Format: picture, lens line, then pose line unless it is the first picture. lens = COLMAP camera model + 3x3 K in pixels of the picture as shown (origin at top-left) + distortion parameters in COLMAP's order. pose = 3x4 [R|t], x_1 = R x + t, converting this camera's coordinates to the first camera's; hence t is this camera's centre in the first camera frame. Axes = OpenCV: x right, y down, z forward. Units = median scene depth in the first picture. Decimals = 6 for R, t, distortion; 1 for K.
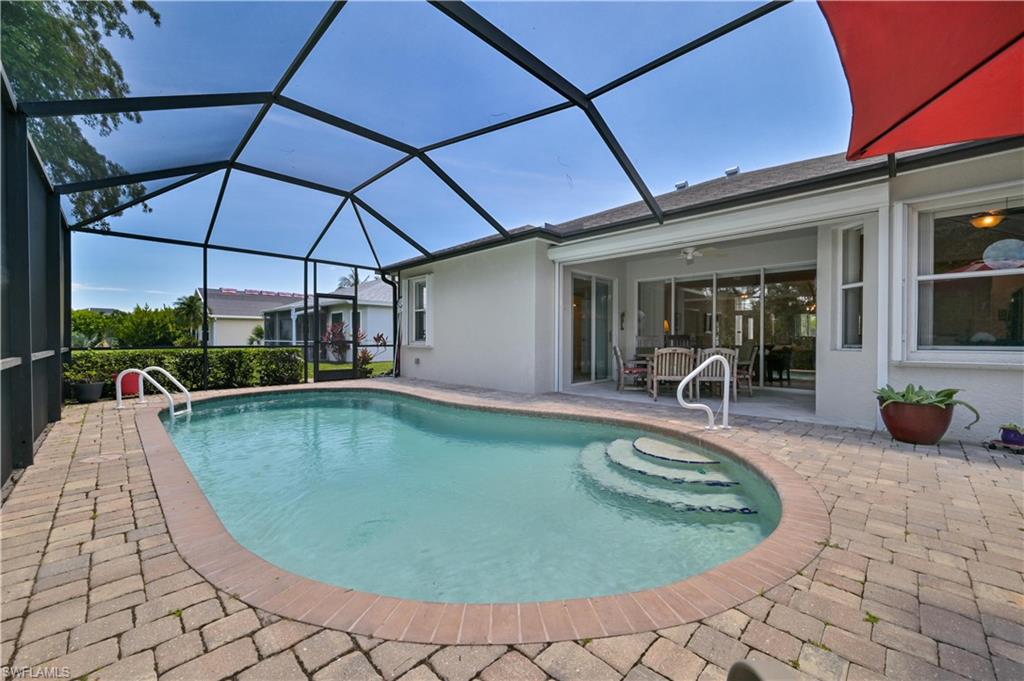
lens RADIAL K [[400.1, 0, 511.8], [0, 400.1, 341.4], [0, 0, 1]] dist [-0.001705, 0.000119]
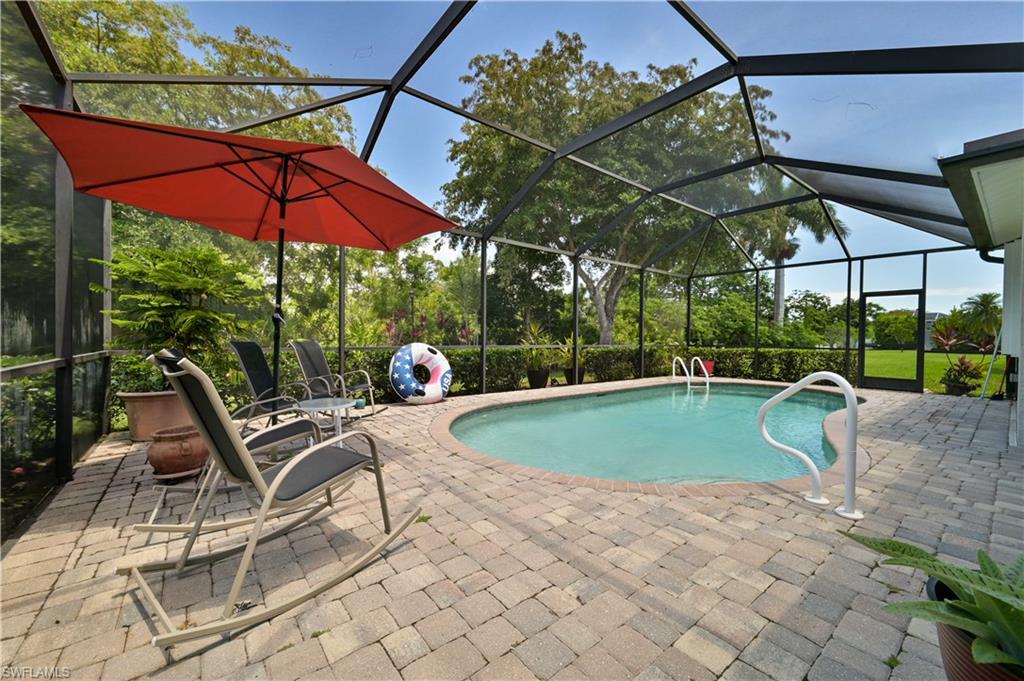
lens RADIAL K [[400.1, 0, 511.8], [0, 400.1, 341.4], [0, 0, 1]] dist [-0.001705, 0.000119]
pose [[-0.118178, 0.003574, -0.992986, 1.736532], [-0.018640, 0.999809, 0.005817, 0.002664], [0.992817, 0.019196, -0.118089, 1.011255]]
